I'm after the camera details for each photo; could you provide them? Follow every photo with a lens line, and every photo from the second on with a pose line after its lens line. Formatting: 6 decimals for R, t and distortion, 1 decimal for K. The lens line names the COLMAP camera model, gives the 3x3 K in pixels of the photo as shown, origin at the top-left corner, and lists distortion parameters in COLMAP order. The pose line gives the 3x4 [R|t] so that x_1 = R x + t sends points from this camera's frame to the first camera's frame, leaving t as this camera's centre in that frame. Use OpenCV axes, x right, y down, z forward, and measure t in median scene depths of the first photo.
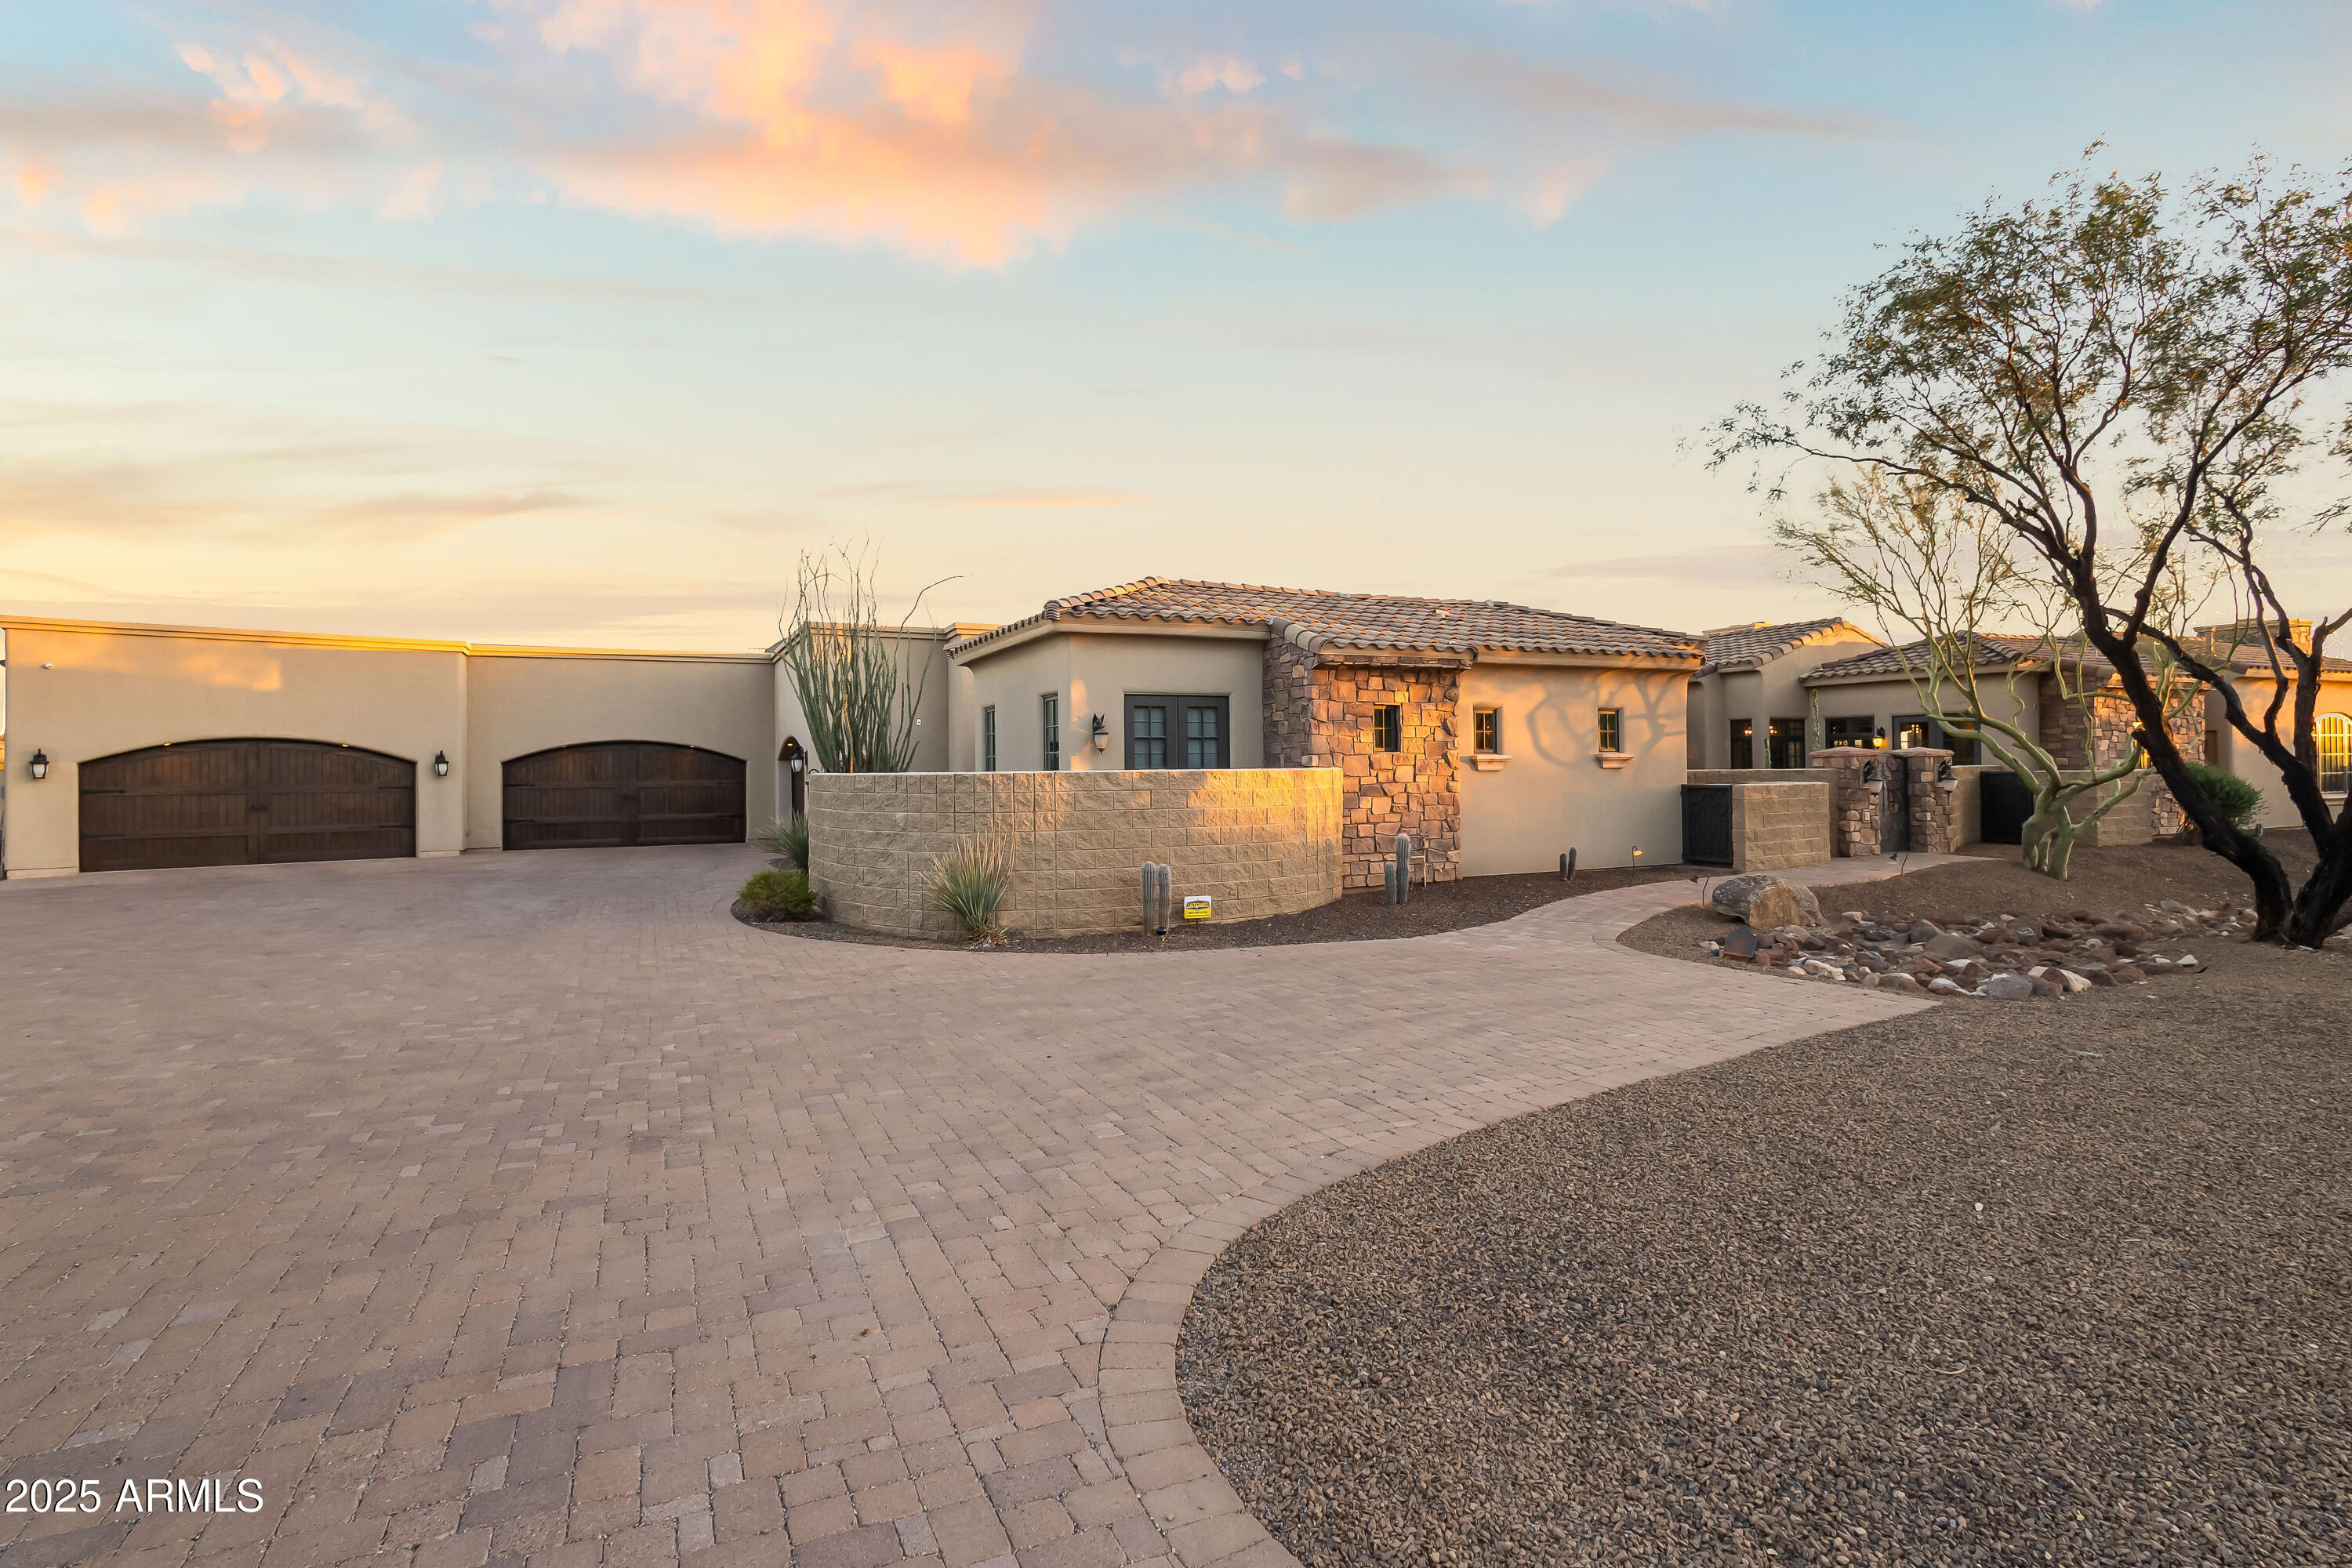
lens RADIAL K [[1106.8, 0, 1201.6], [0, 1106.8, 769.1], [0, 0, 1]] dist [0.000676, -0.000403]
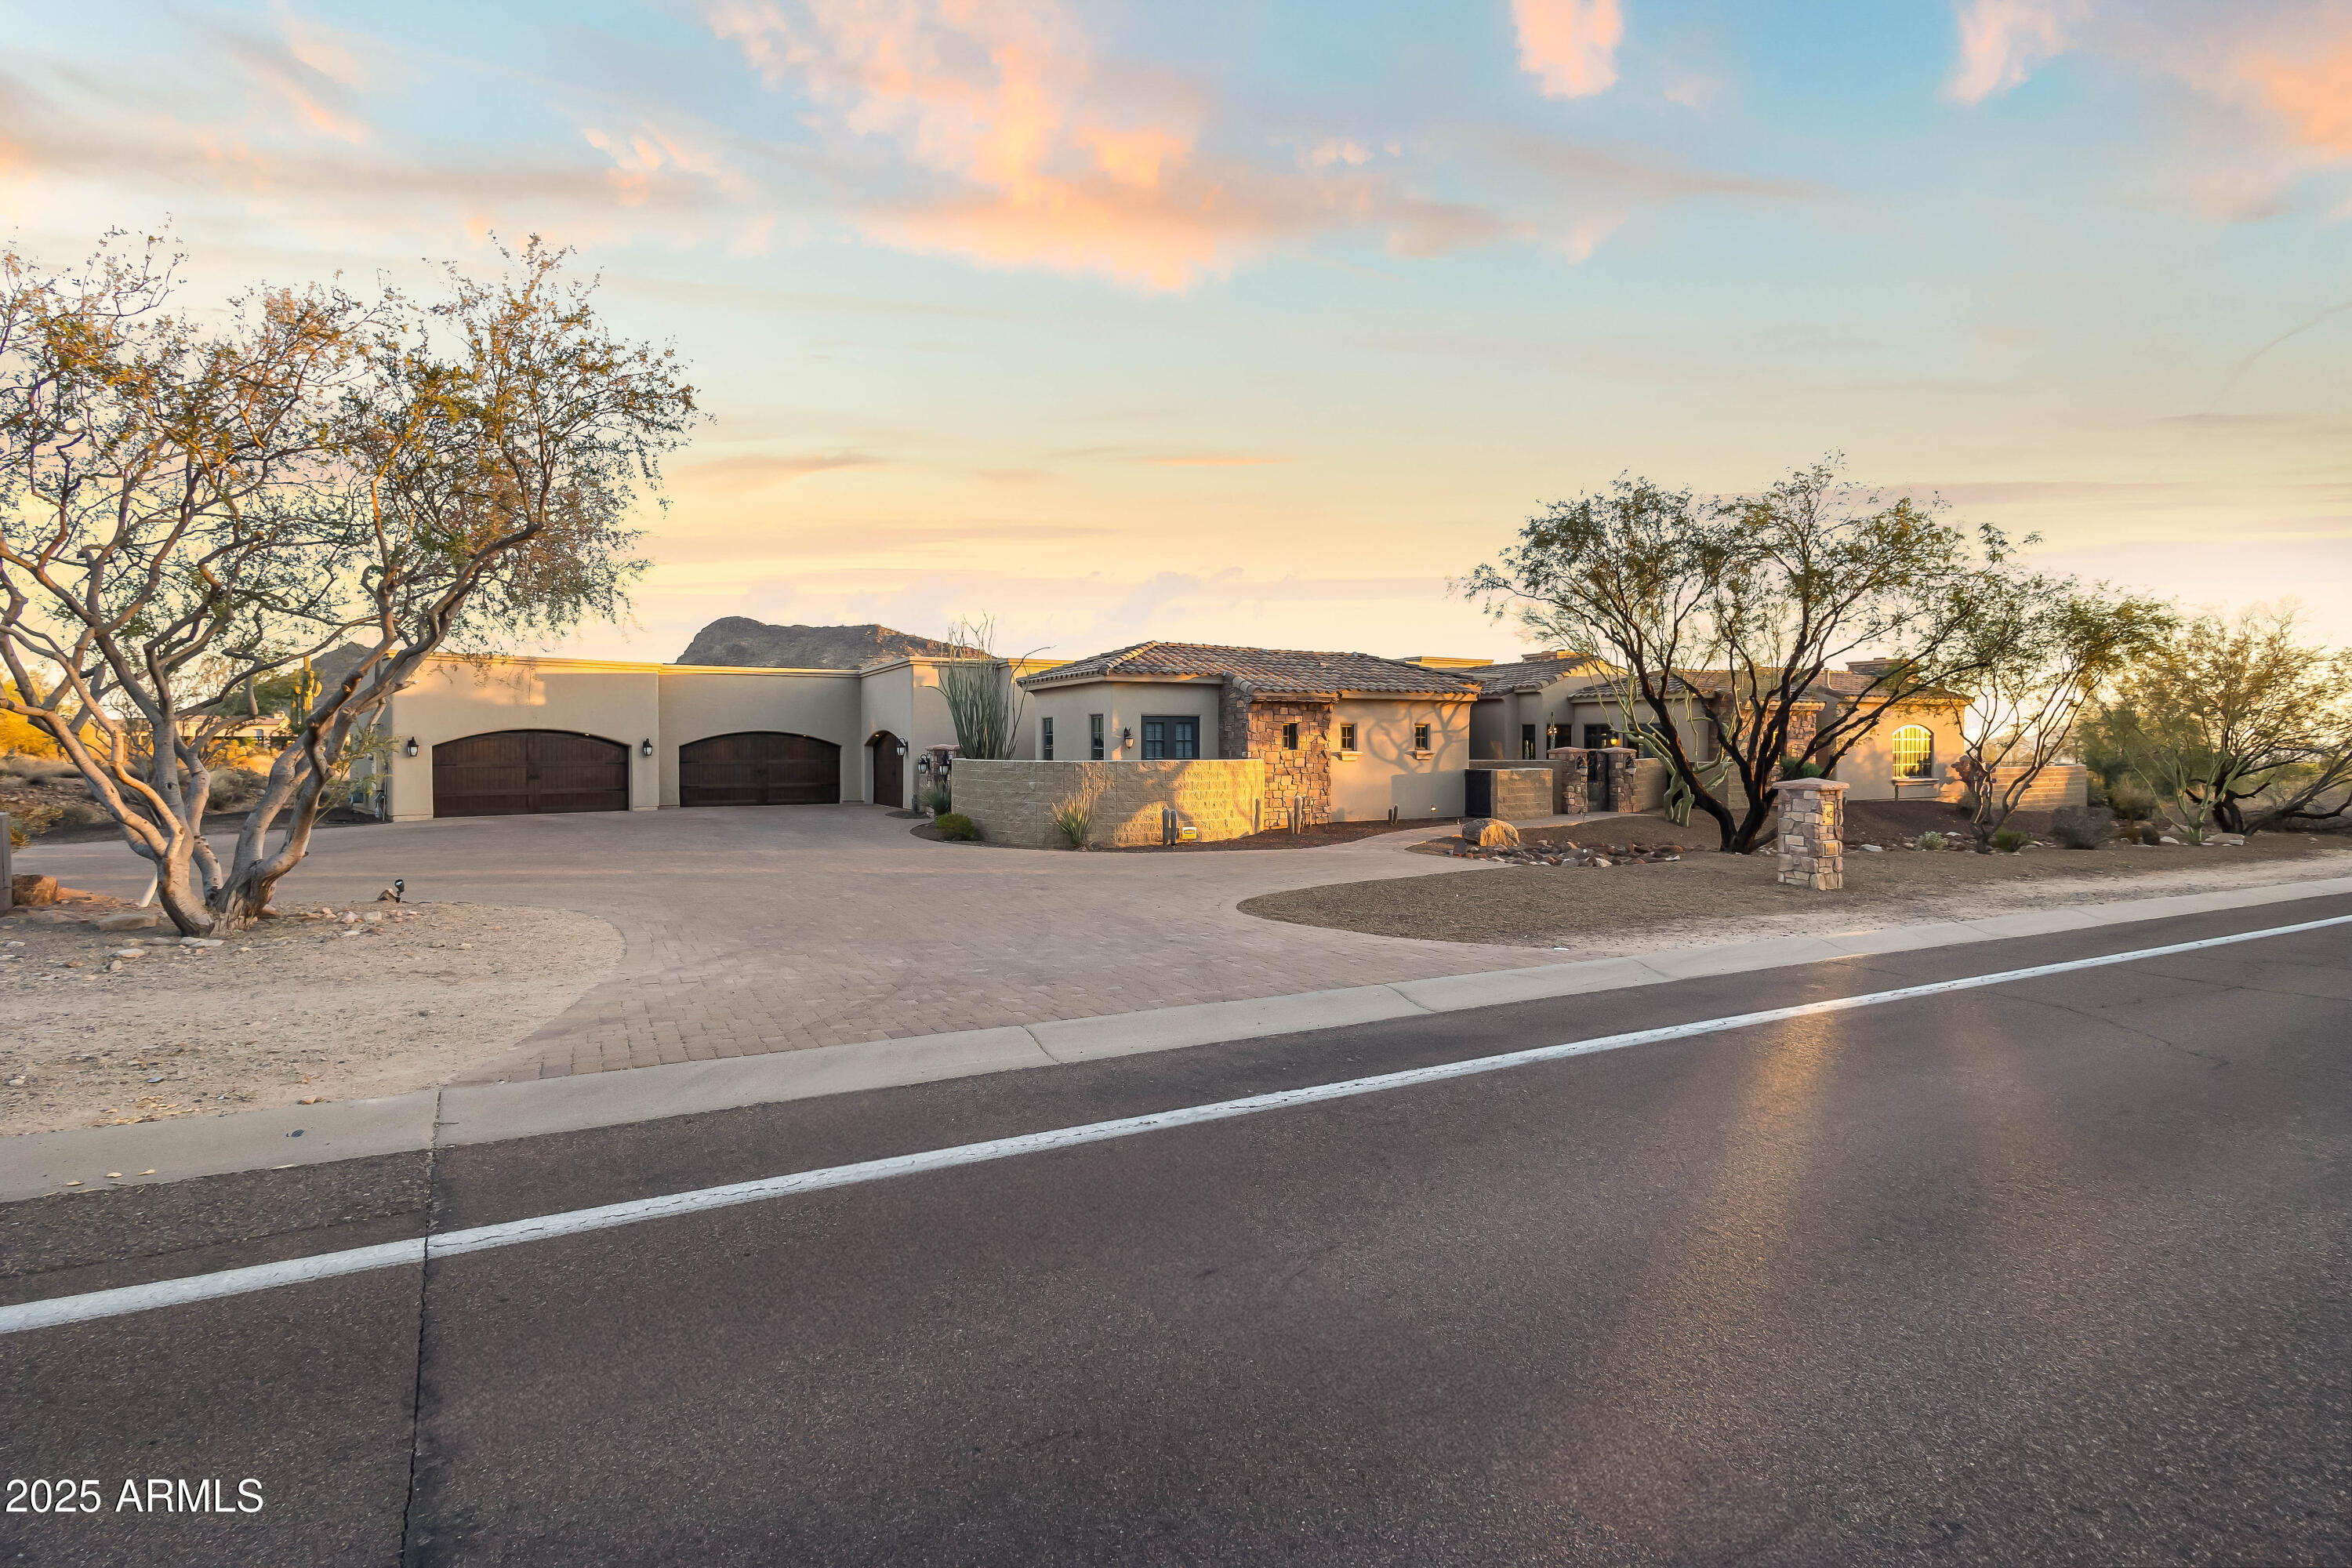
lens RADIAL K [[1106.8, 0, 1151.8], [0, 1106.8, 776.9], [0, 0, 1]] dist [0.000676, -0.000403]
pose [[0.999071, 0.008085, 0.042329, -0.121203], [-0.009294, 0.999552, 0.028441, -0.019872], [-0.042080, -0.028808, 0.998699, -0.723163]]
